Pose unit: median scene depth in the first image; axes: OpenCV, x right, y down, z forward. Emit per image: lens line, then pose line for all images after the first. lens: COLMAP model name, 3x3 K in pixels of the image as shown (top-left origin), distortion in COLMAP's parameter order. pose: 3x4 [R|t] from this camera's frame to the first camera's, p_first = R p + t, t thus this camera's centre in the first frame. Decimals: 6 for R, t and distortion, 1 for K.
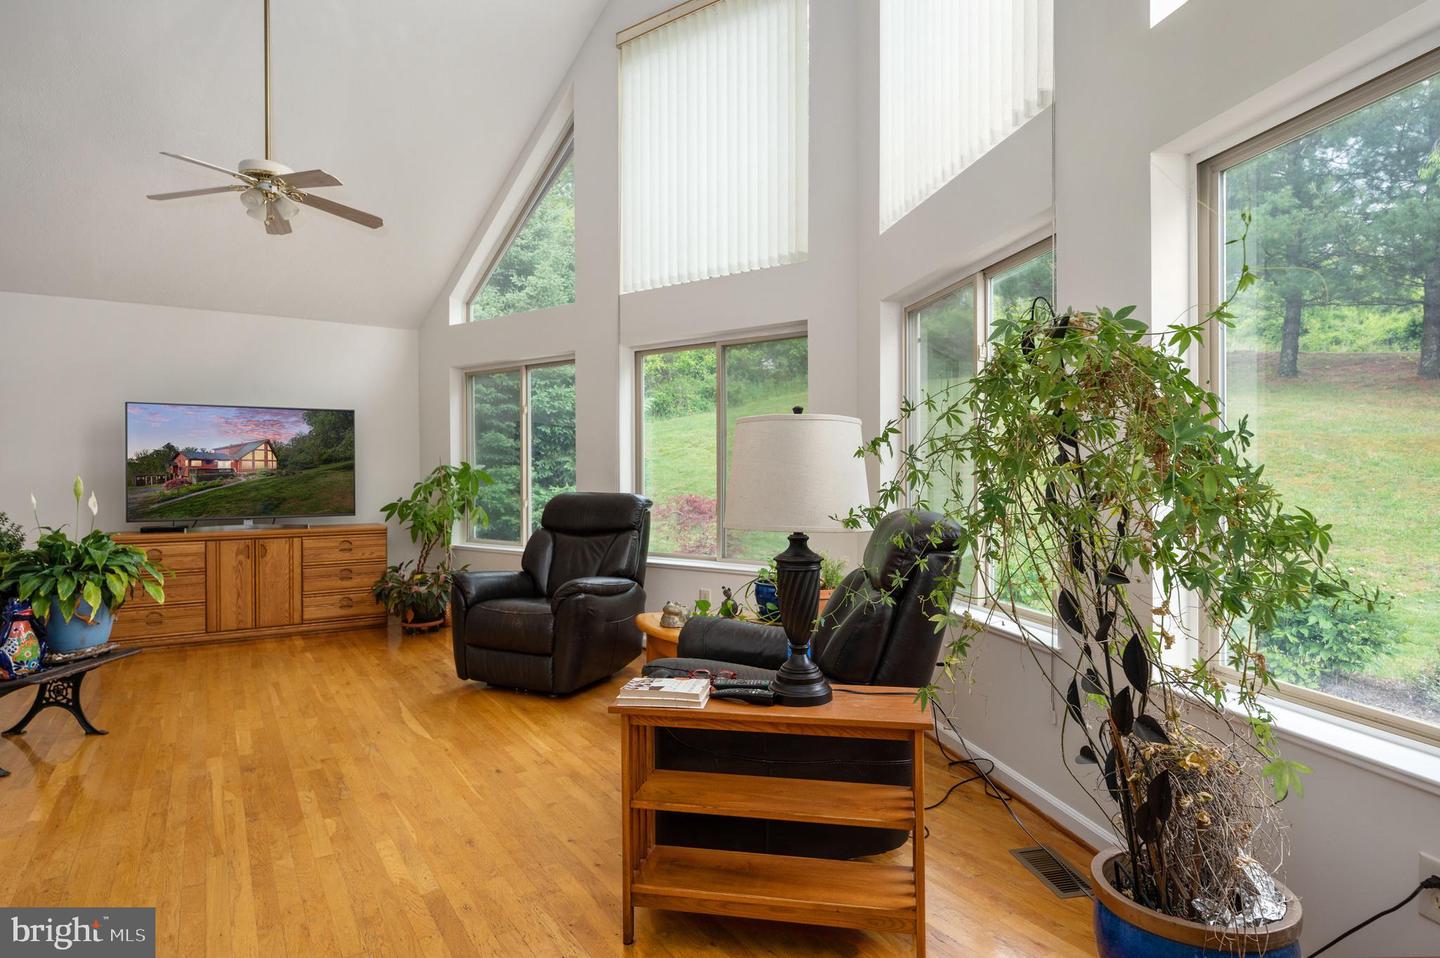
lens RADIAL K [[811.9, 0, 725.4], [0, 811.9, 482.5], [0, 0, 1]] dist [0.002932, -0.002529]
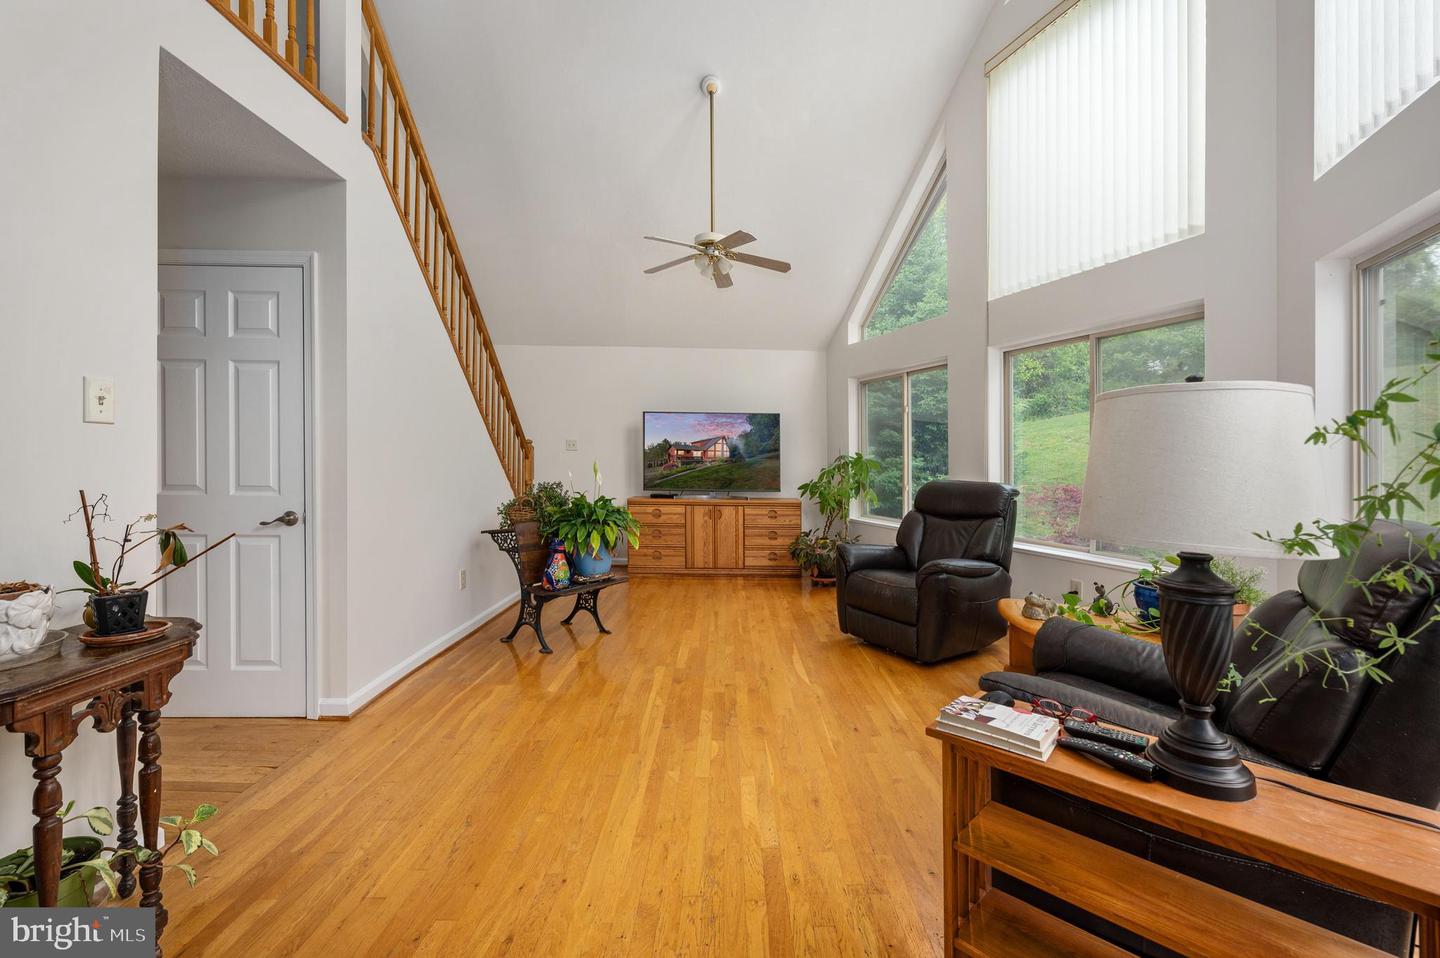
lens RADIAL K [[576.1, 0, 757.1], [0, 576.1, 450.7], [0, 0, 1]] dist [-0.000267, -0.000135]
pose [[0.850526, 0.003787, -0.525919, 0.015546], [-0.020716, 0.999439, -0.026307, -0.002406], [0.525524, 0.033270, 0.850128, 0.203604]]
